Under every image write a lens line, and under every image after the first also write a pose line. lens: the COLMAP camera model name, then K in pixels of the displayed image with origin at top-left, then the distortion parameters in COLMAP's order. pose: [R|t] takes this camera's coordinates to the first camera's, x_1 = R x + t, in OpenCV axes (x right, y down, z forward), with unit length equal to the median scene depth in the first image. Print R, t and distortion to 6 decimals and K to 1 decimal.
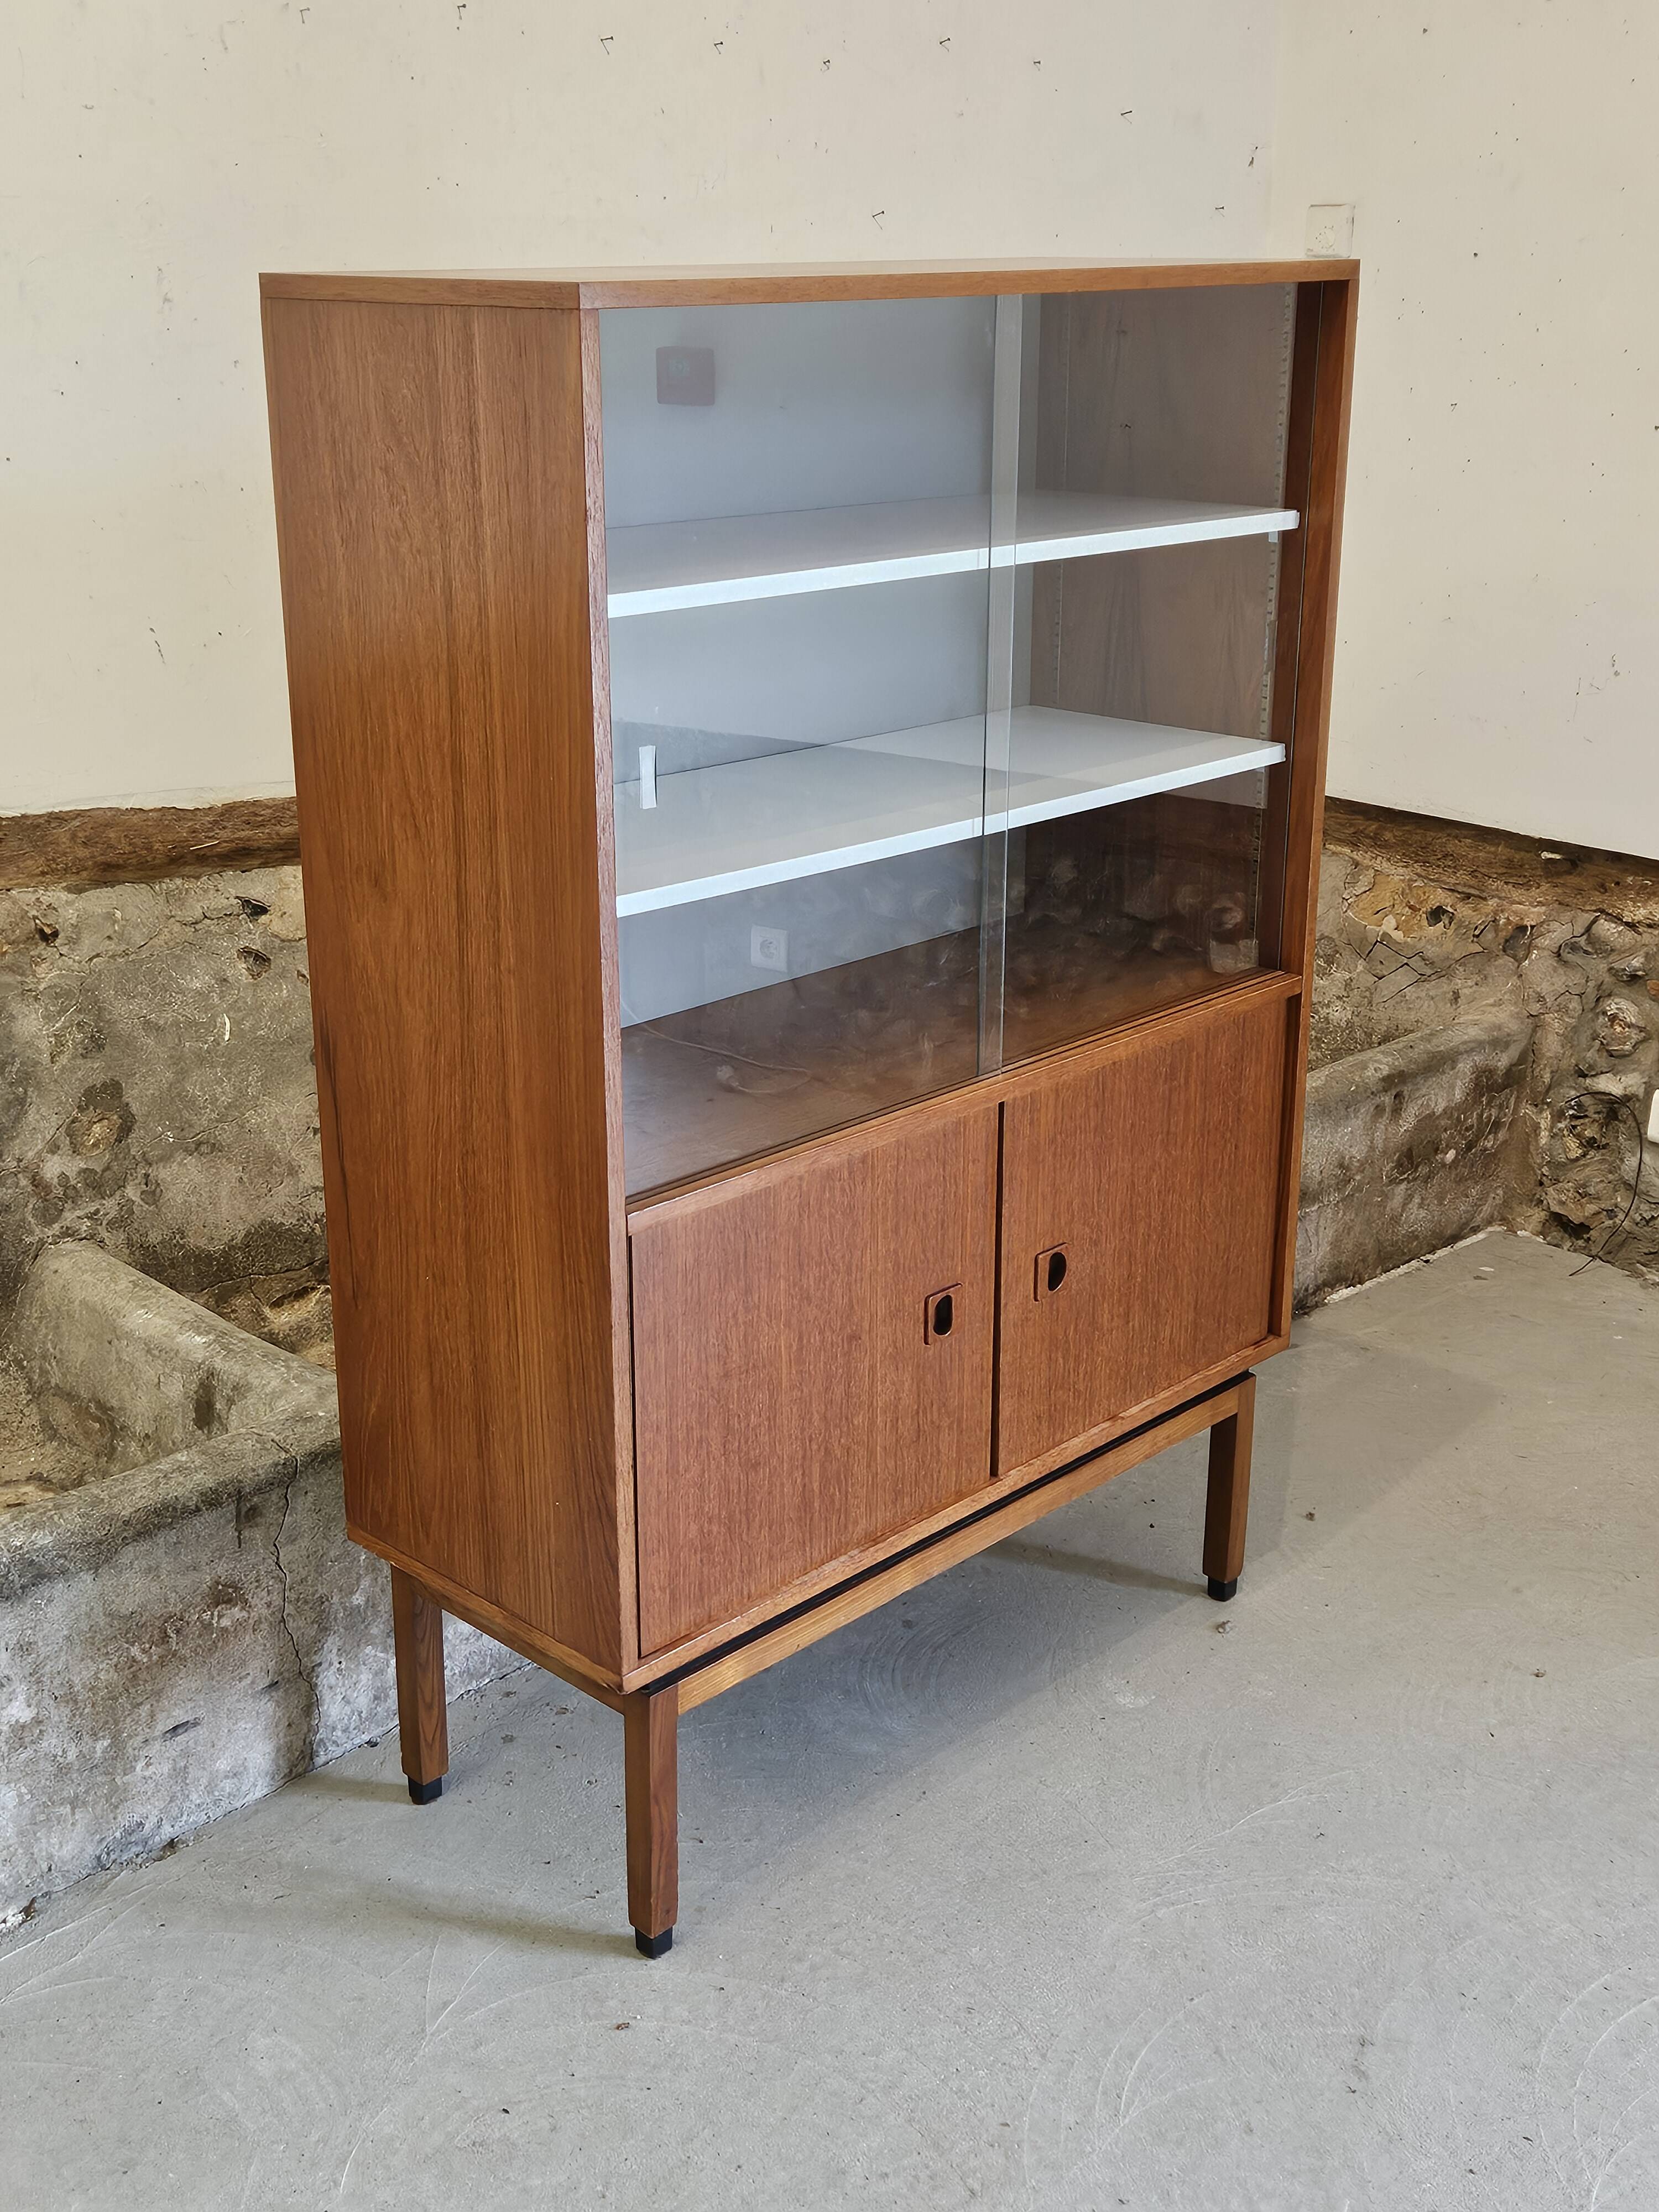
lens RADIAL K [[2549.3, 0, 784.7], [0, 2549.3, 1071.2], [0, 0, 1]] dist [0.064261, 0.000000]
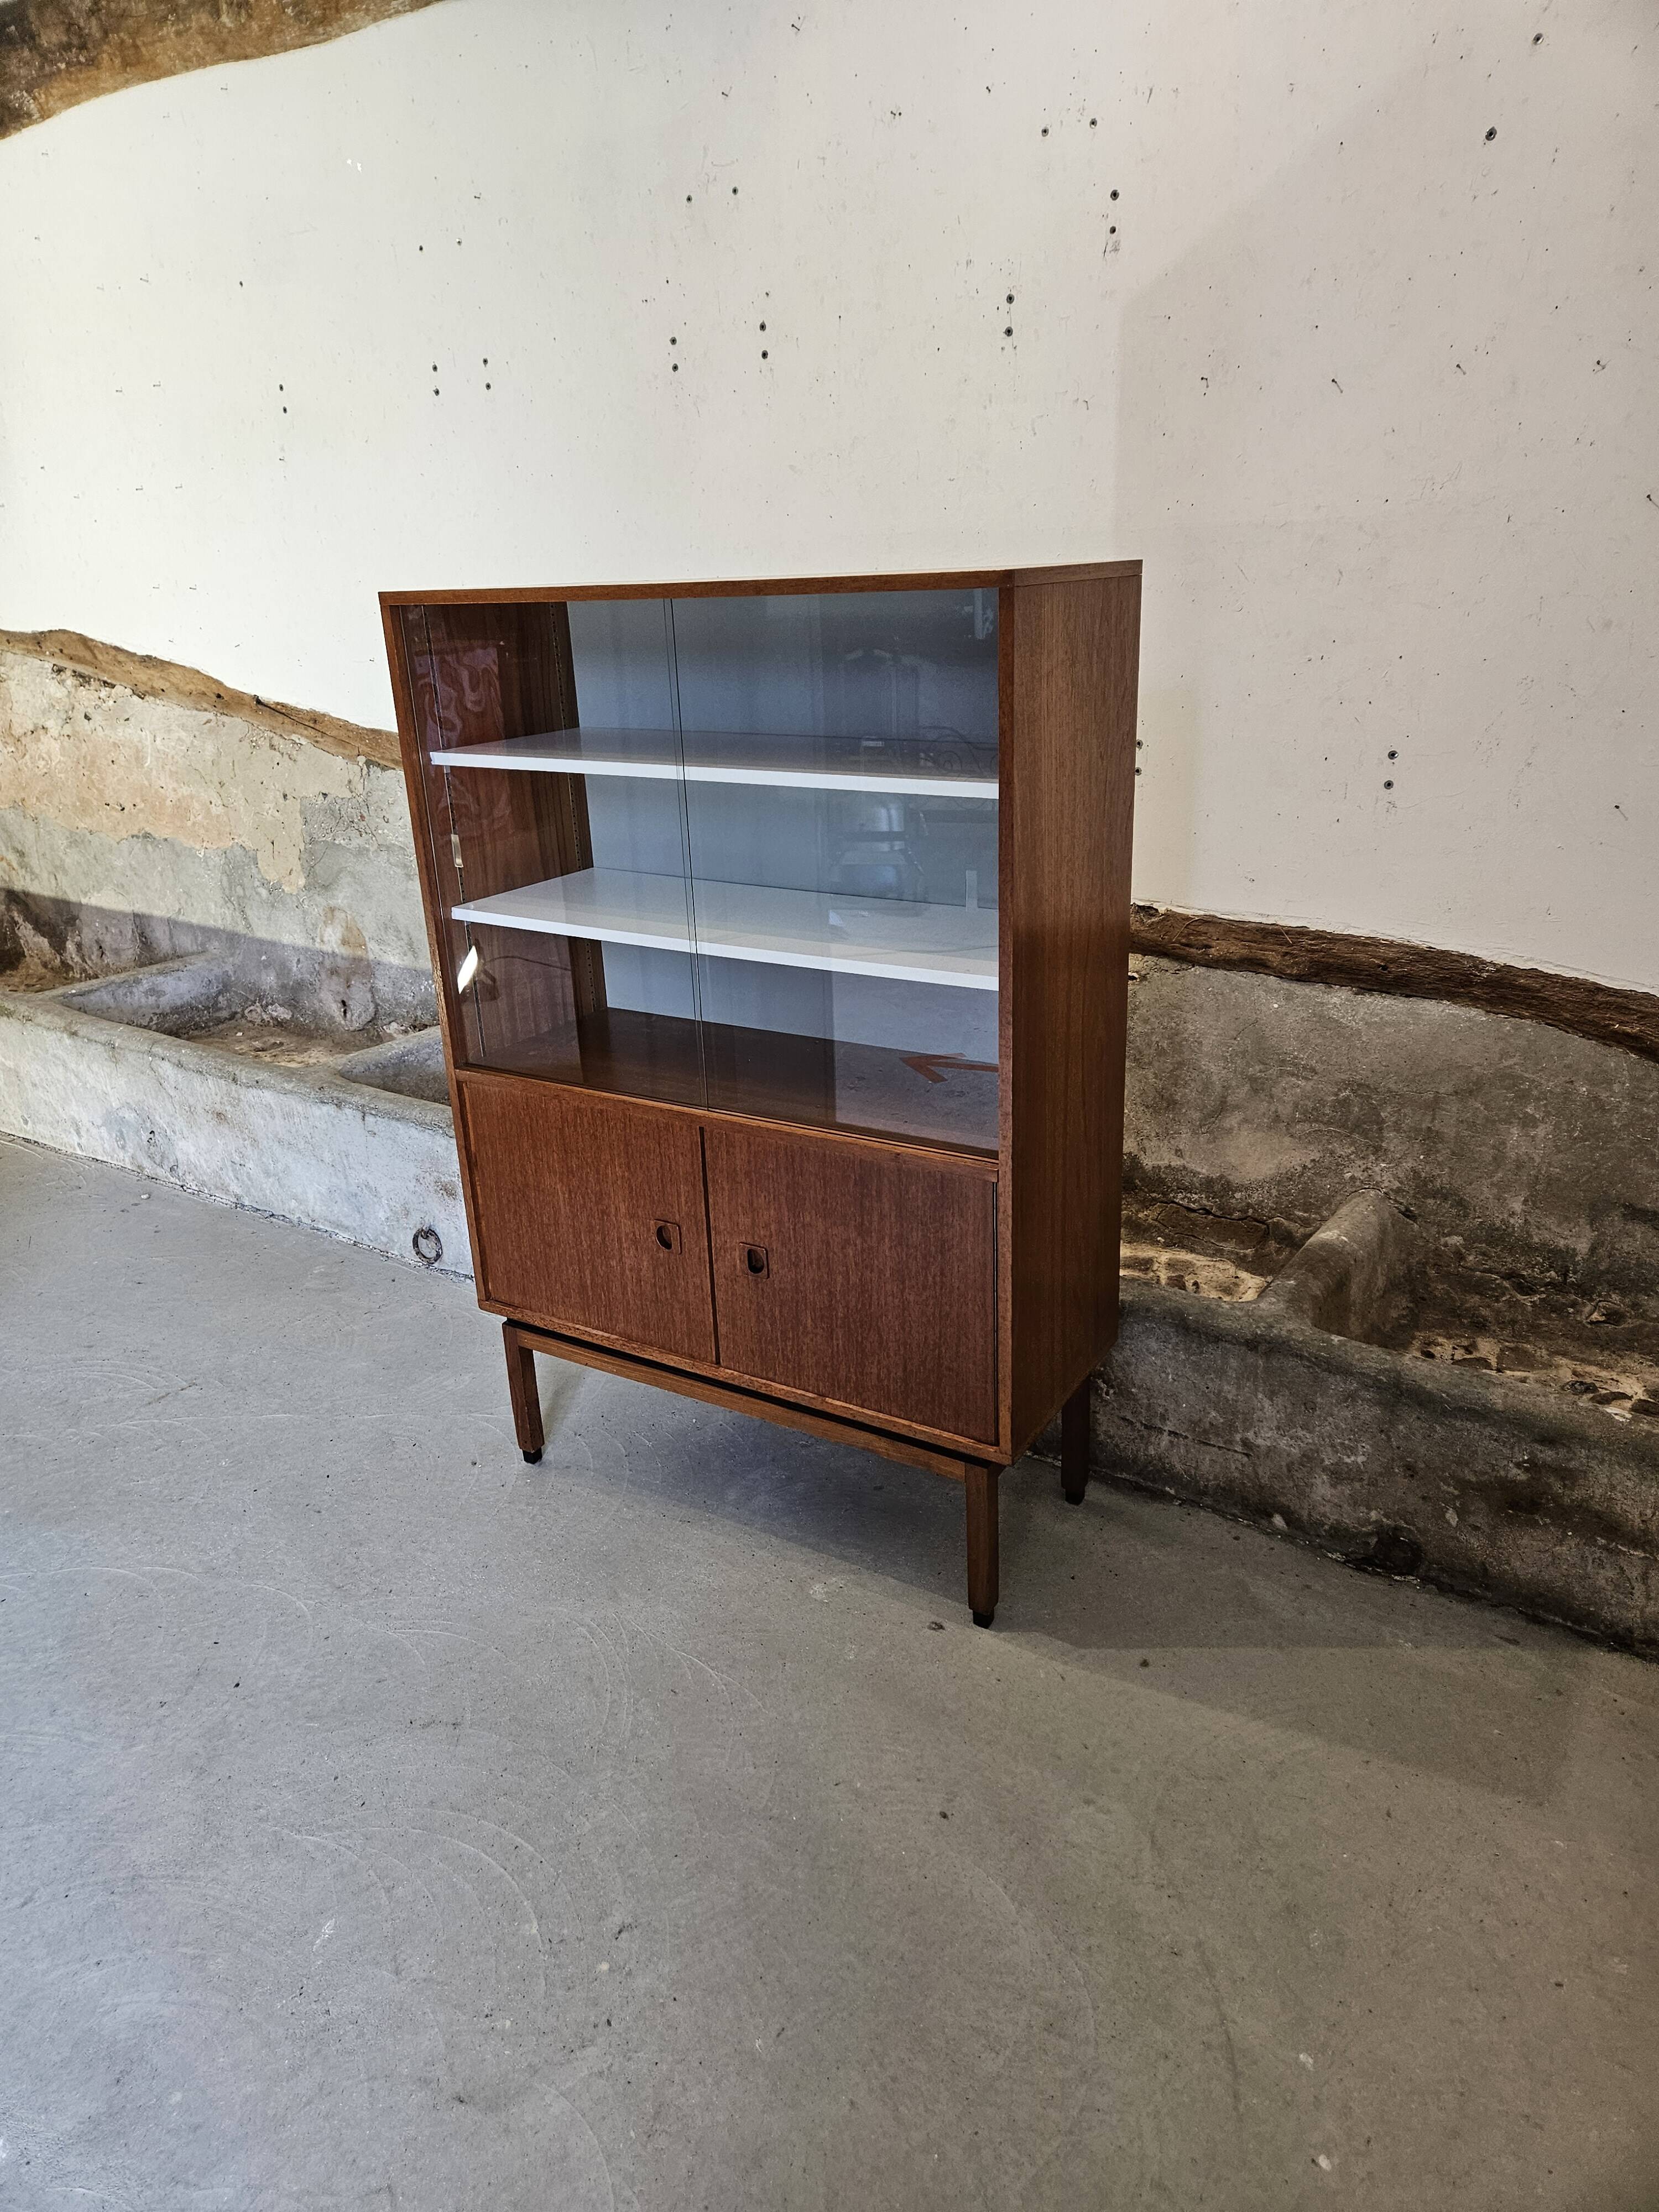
lens RADIAL K [[1465.9, 0, 818.5], [0, 1465.9, 1090.8], [0, 0, 1]] dist [0.078165, -0.060663]
pose [[0.228210, 0.322549, -0.918631, 0.883540], [-0.268809, 0.927728, 0.258964, -0.249948], [0.935768, 0.187838, 0.298421, 0.773530]]
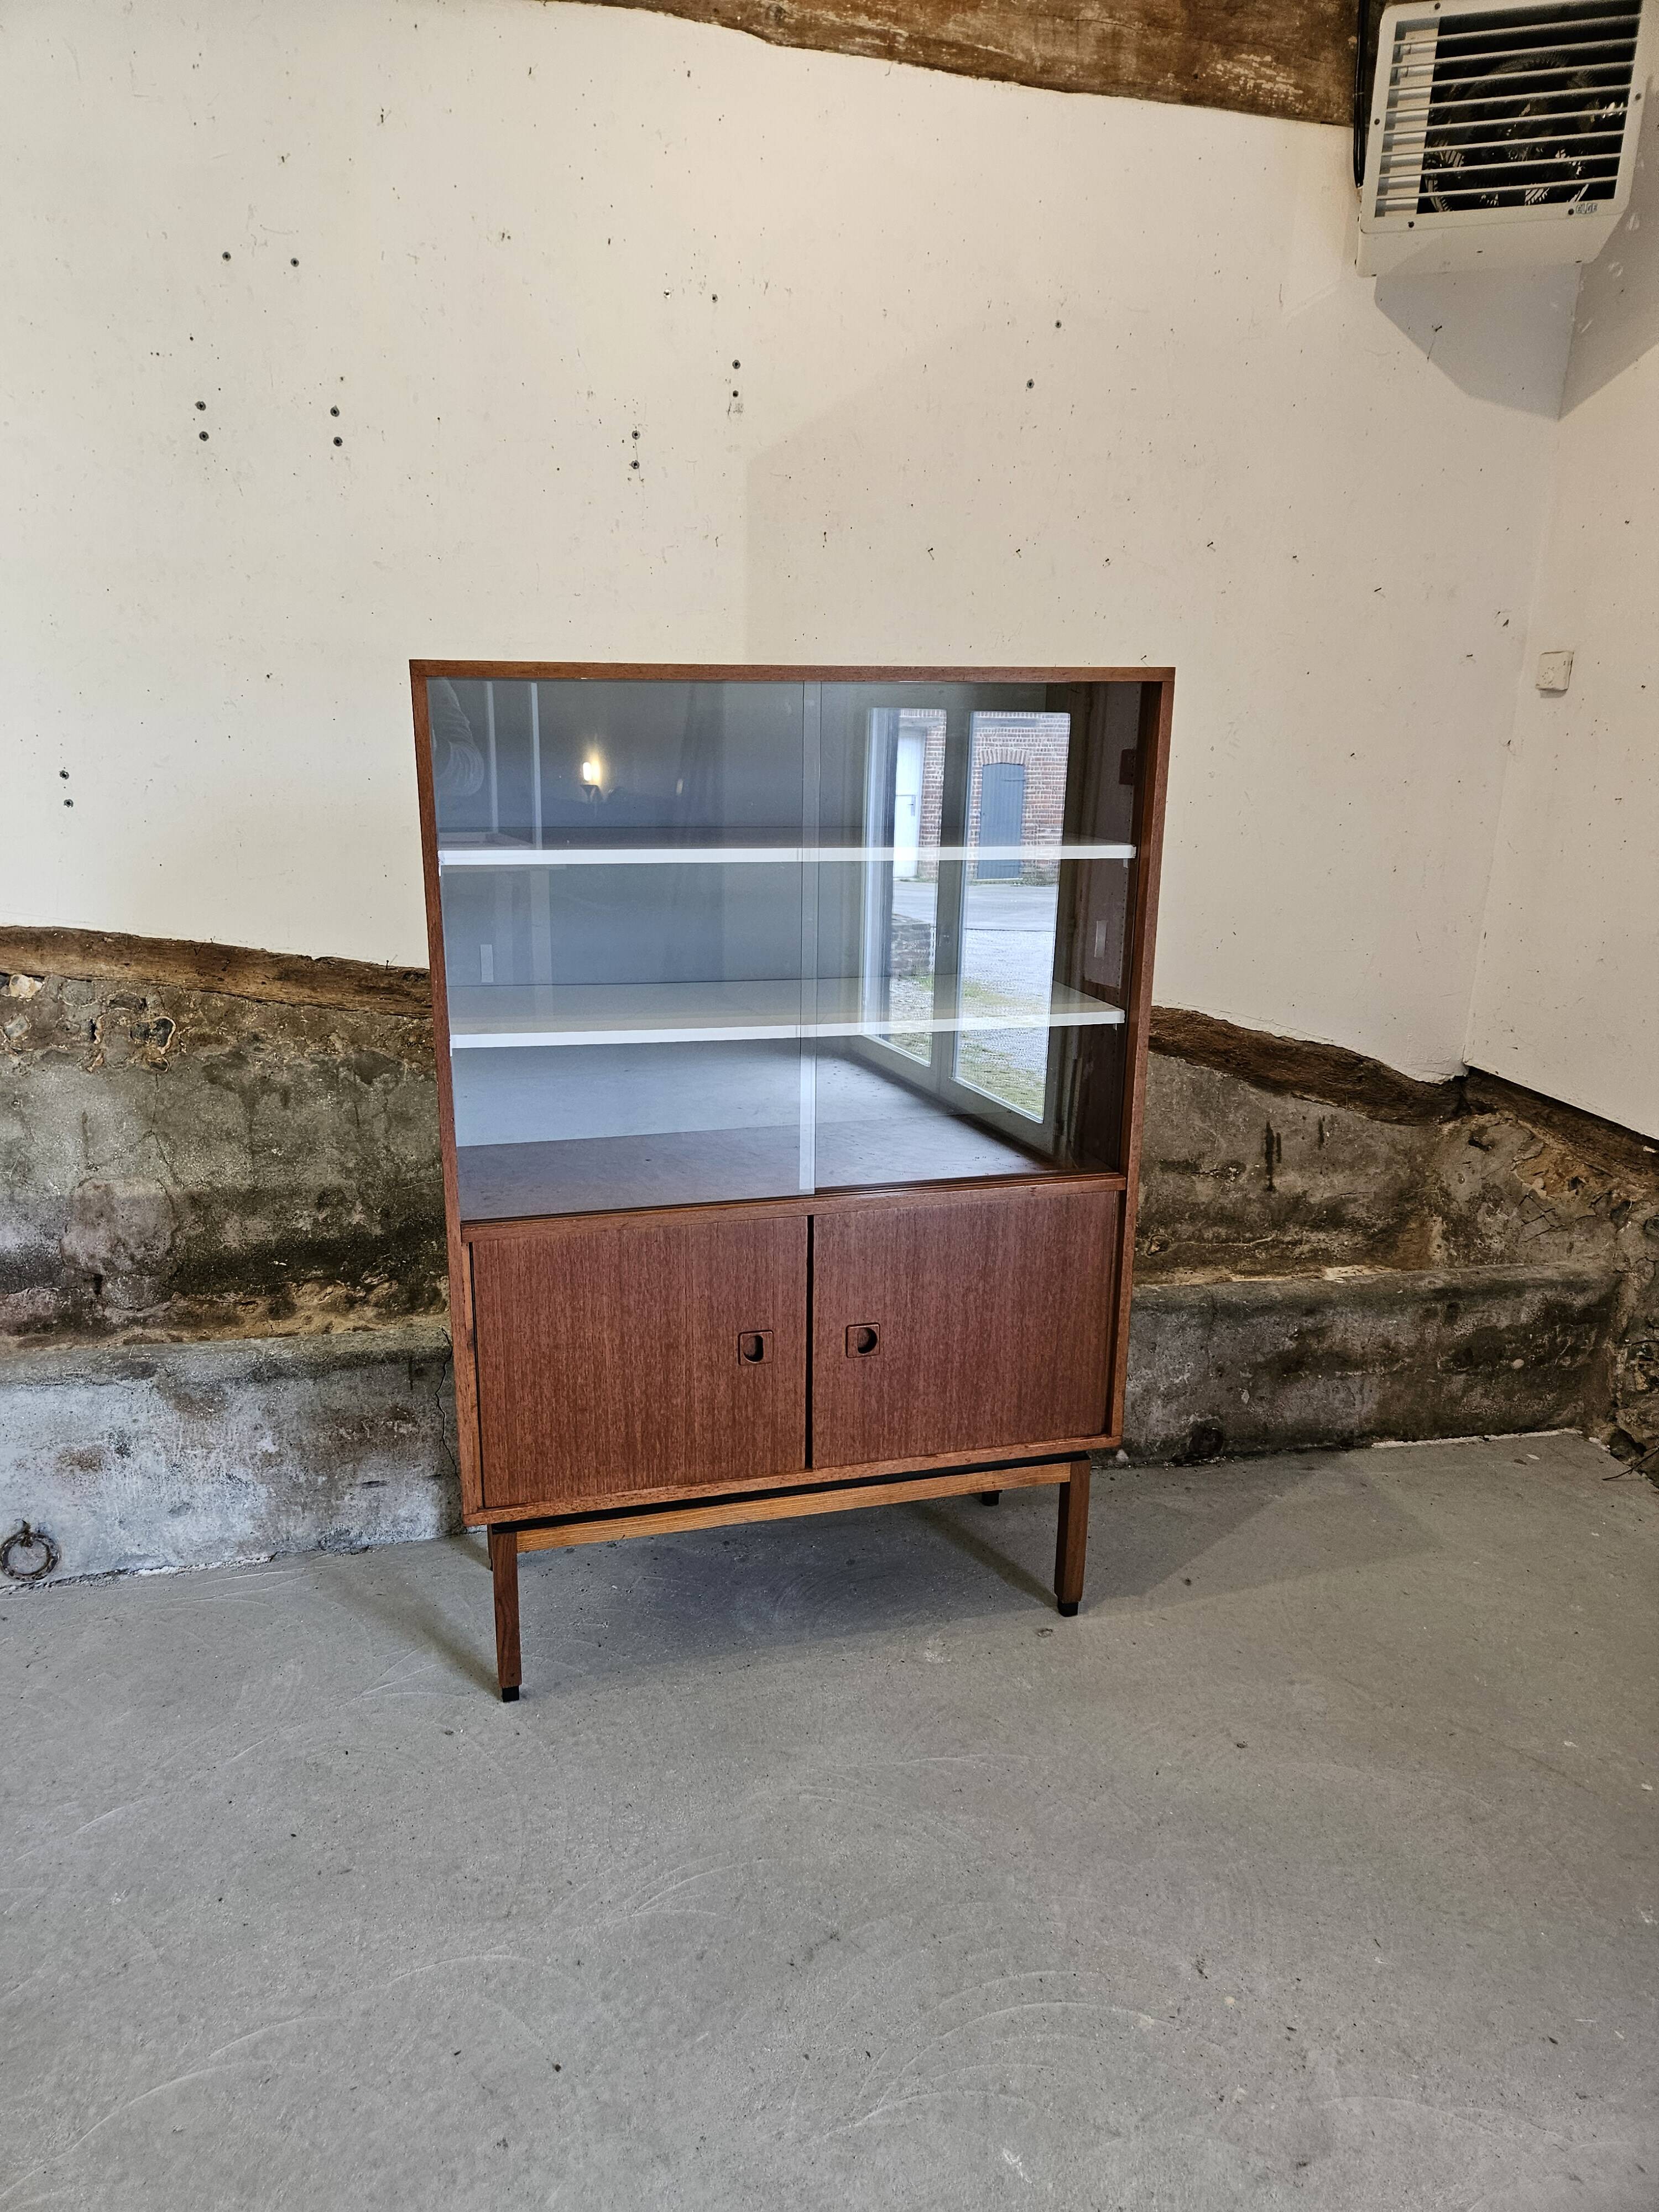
lens RADIAL K [[1465.9, 0, 783.3], [0, 1465.9, 1094.9], [0, 0, 1]] dist [0.078165, -0.060663]
pose [[0.852828, 0.142124, -0.502479, 0.479777], [-0.172398, 0.984928, -0.014019, -0.042038], [0.492913, 0.098582, 0.864476, 0.232852]]
